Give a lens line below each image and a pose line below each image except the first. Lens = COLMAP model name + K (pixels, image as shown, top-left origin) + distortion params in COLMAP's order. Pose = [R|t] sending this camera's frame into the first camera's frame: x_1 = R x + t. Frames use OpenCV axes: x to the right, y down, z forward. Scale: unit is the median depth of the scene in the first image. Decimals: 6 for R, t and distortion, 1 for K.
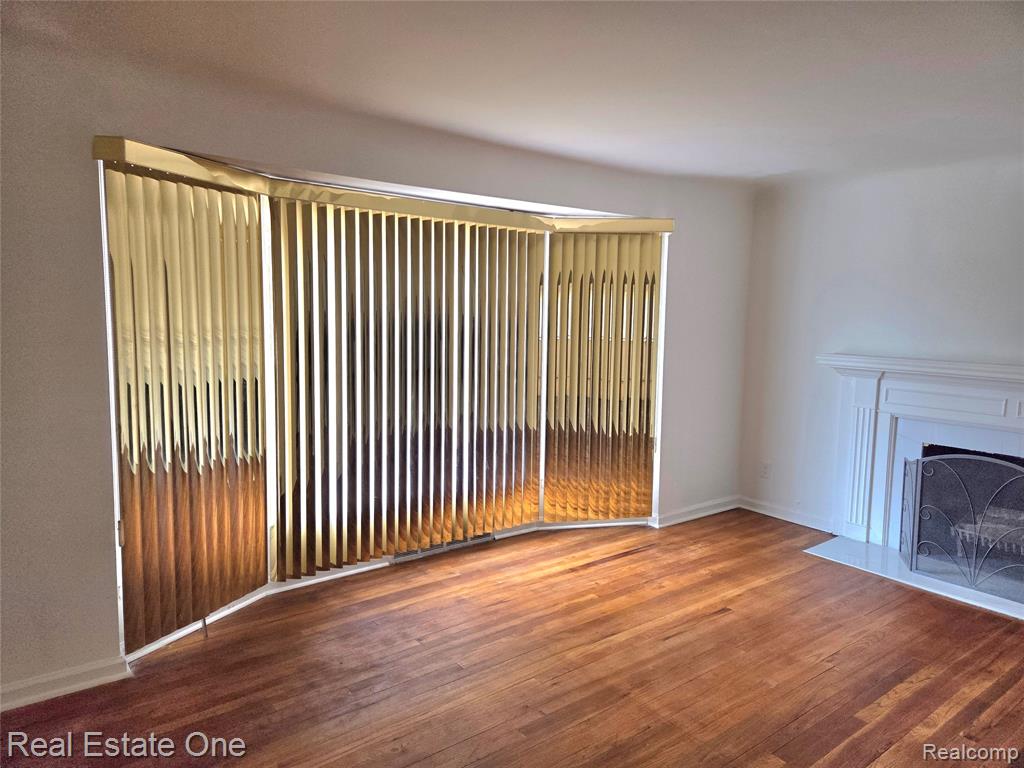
lens RADIAL K [[680.6, 0, 513.7], [0, 680.6, 375.1], [0, 0, 1]] dist [0.070819, -0.056258]
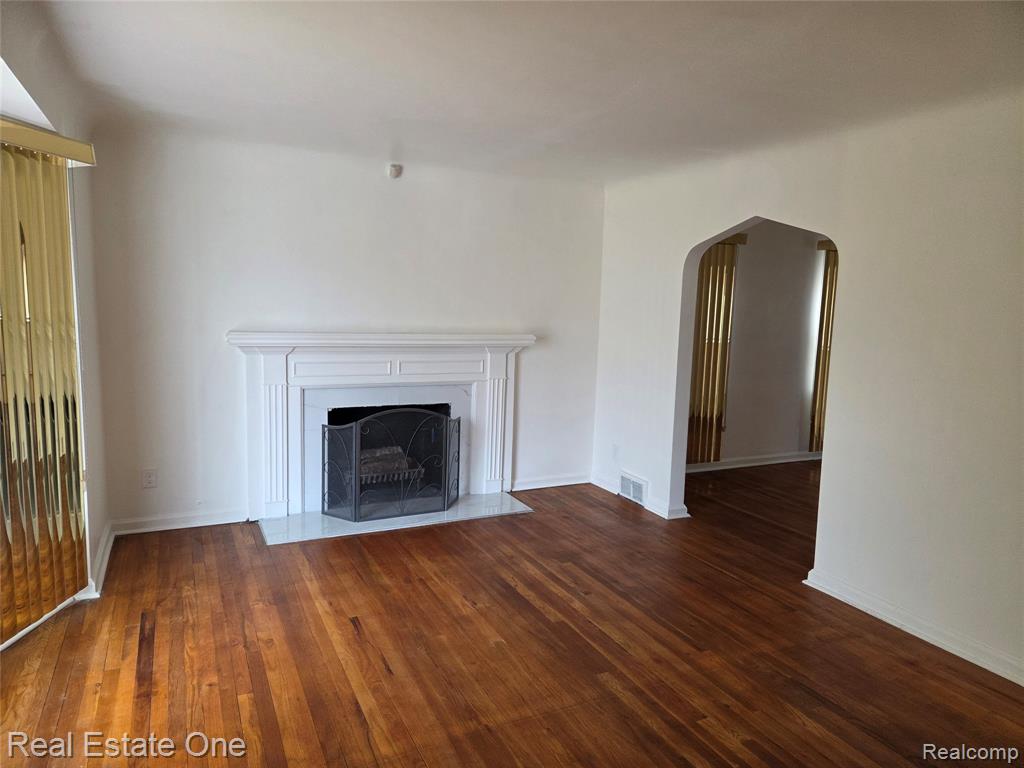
lens RADIAL K [[681.9, 0, 524.4], [0, 681.9, 383.3], [0, 0, 1]] dist [0.071720, -0.062232]
pose [[0.196067, -0.130139, 0.971916, -0.413974], [0.067987, 0.990573, 0.118922, -0.051526], [-0.978231, 0.042761, 0.203066, 0.492343]]
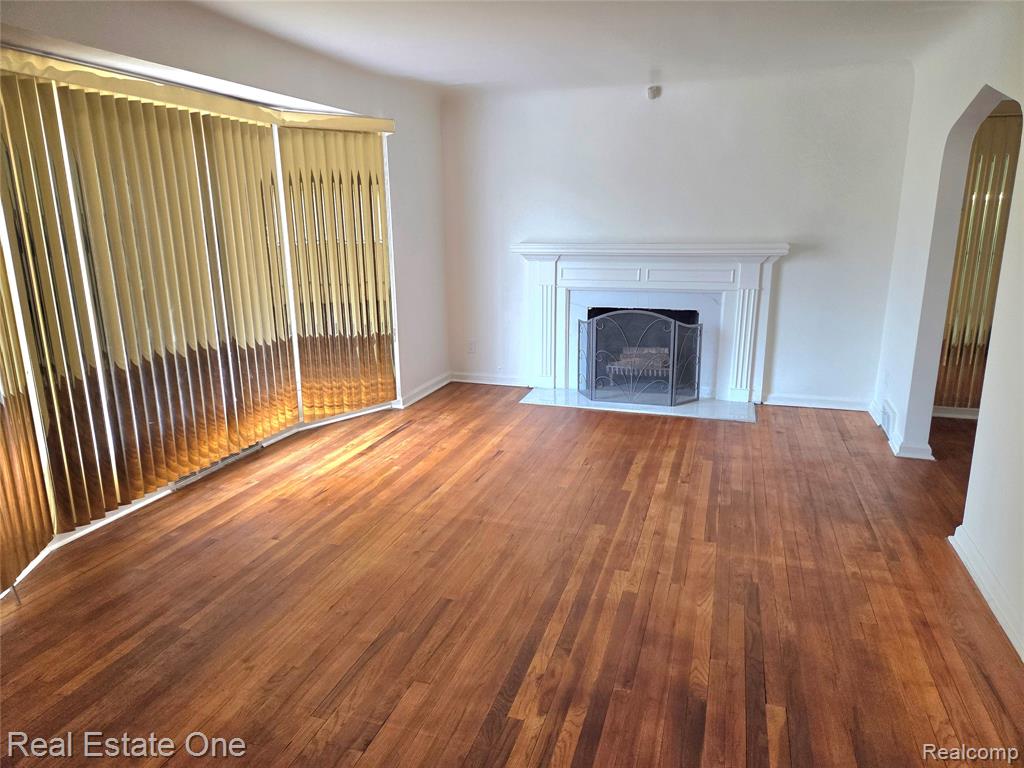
lens RADIAL K [[680.6, 0, 513.7], [0, 680.6, 375.1], [0, 0, 1]] dist [0.070819, -0.056258]
pose [[0.826227, -0.152205, 0.542386, -0.271601], [0.076968, 0.984280, 0.158964, 0.007419], [-0.558055, -0.089594, 0.824953, -0.017154]]
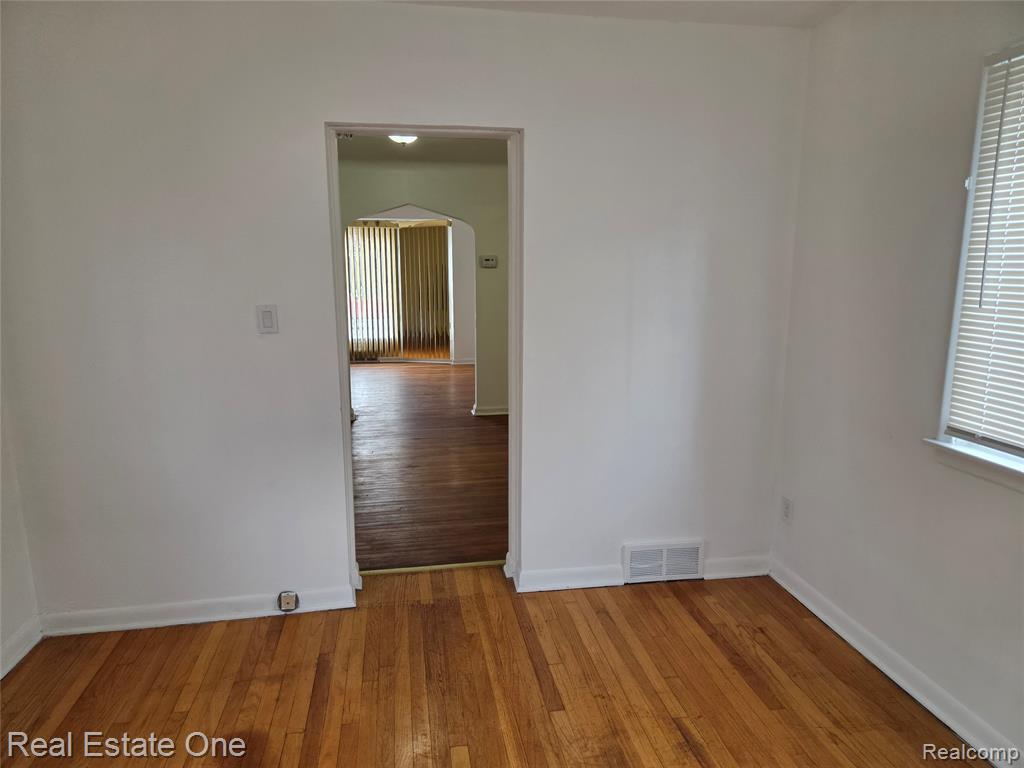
lens RADIAL K [[680.6, 0, 513.7], [0, 680.6, 375.1], [0, 0, 1]] dist [0.070819, -0.056258]
pose [[0.877605, 0.055850, -0.476120, 1.623010], [-0.028416, 0.997505, 0.064631, 0.130891], [0.478541, -0.043191, 0.877002, -0.918273]]
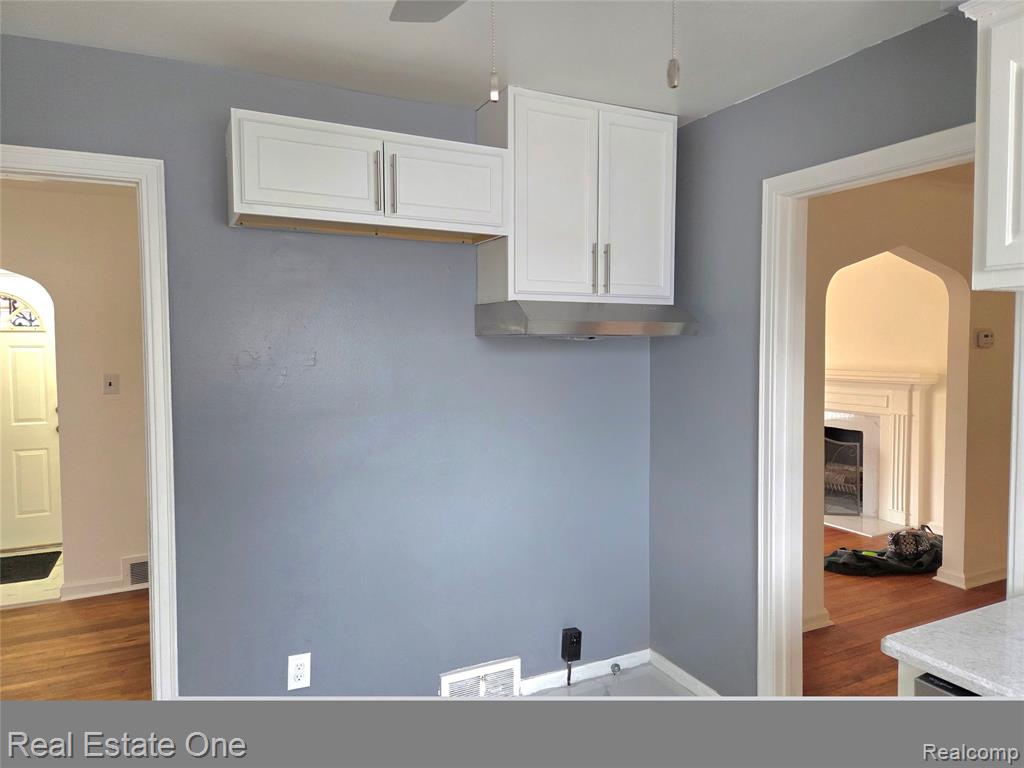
lens RADIAL K [[680.6, 0, 513.7], [0, 680.6, 375.1], [0, 0, 1]] dist [0.070819, -0.056258]
pose [[0.977676, -0.015391, -0.209553, 0.340154], [0.004173, 0.998539, -0.053872, 0.078196], [0.210076, 0.051795, 0.976312, -0.680013]]
